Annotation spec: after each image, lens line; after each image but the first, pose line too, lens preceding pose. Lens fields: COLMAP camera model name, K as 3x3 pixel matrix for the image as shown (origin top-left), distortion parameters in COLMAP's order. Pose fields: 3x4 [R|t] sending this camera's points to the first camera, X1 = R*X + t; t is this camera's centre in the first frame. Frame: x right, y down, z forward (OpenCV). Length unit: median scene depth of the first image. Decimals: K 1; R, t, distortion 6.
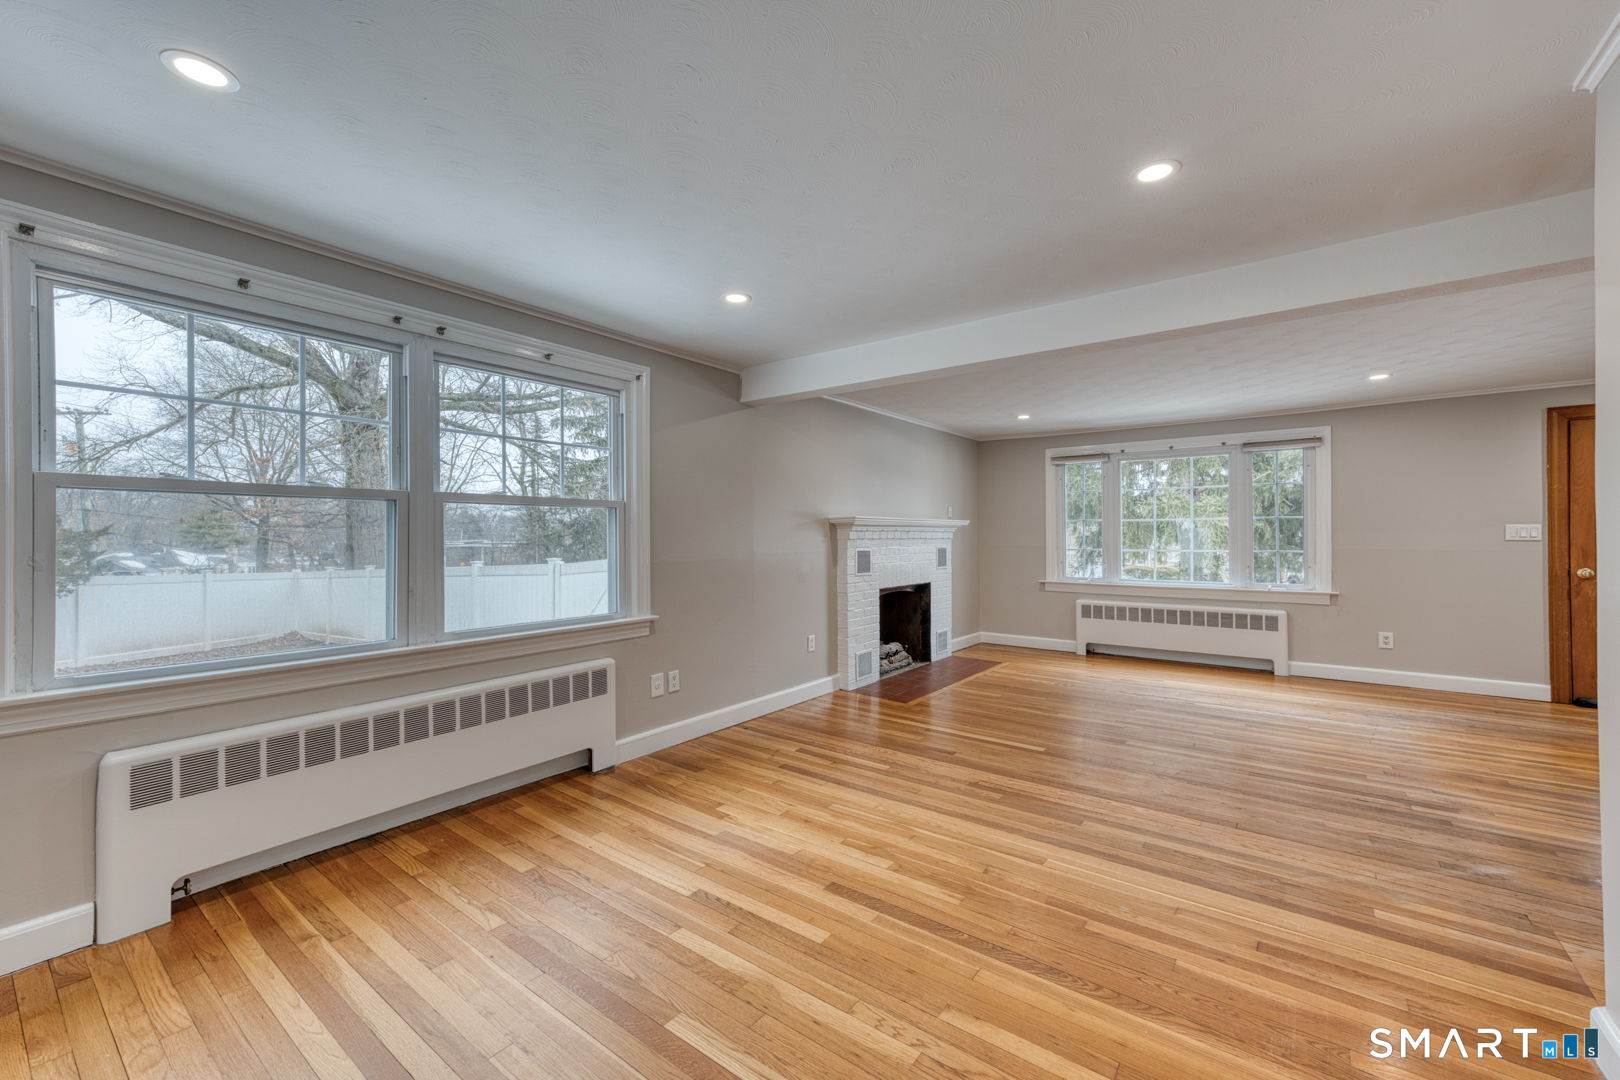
lens RADIAL K [[617.7, 0, 778.1], [0, 617.7, 537.2], [0, 0, 1]] dist [0.019221, -0.001329]
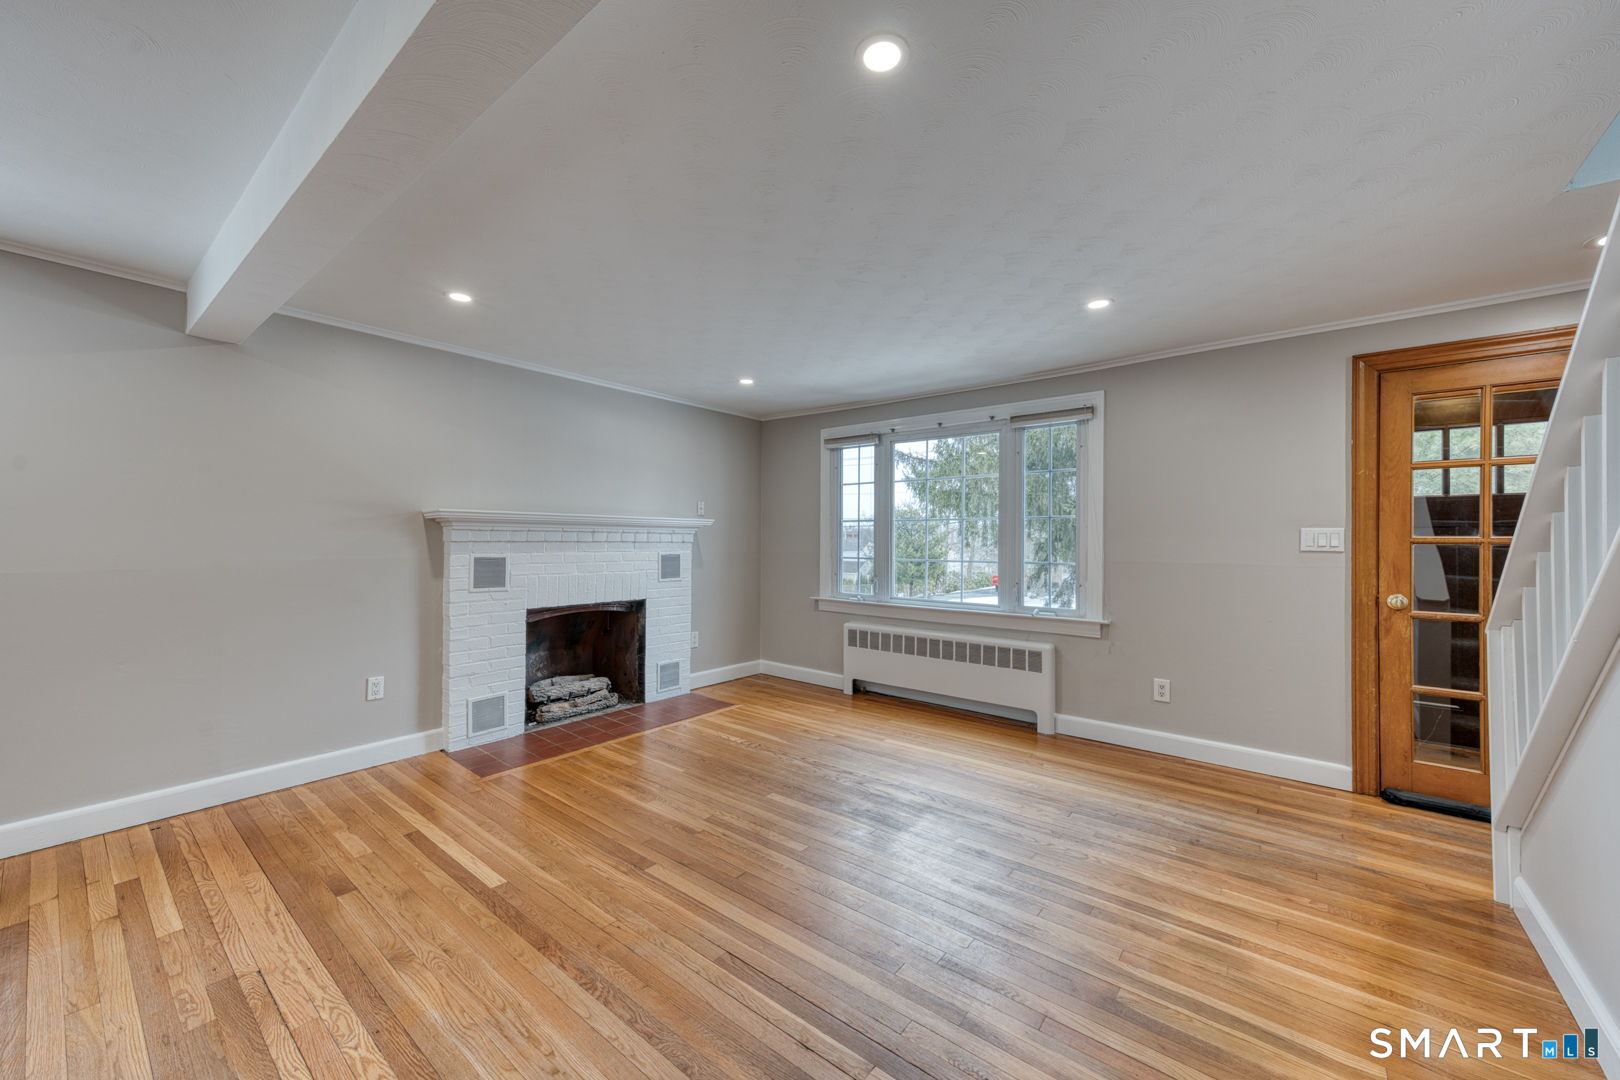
lens RADIAL K [[633.1, 0, 788.8], [0, 633.1, 514.4], [0, 0, 1]] dist [0.013251, -0.000221]
pose [[0.999945, 0.010400, -0.001203, 0.499920], [-0.010436, 0.999284, -0.036379, -0.006303], [0.000824, 0.036390, 0.999337, 0.243515]]
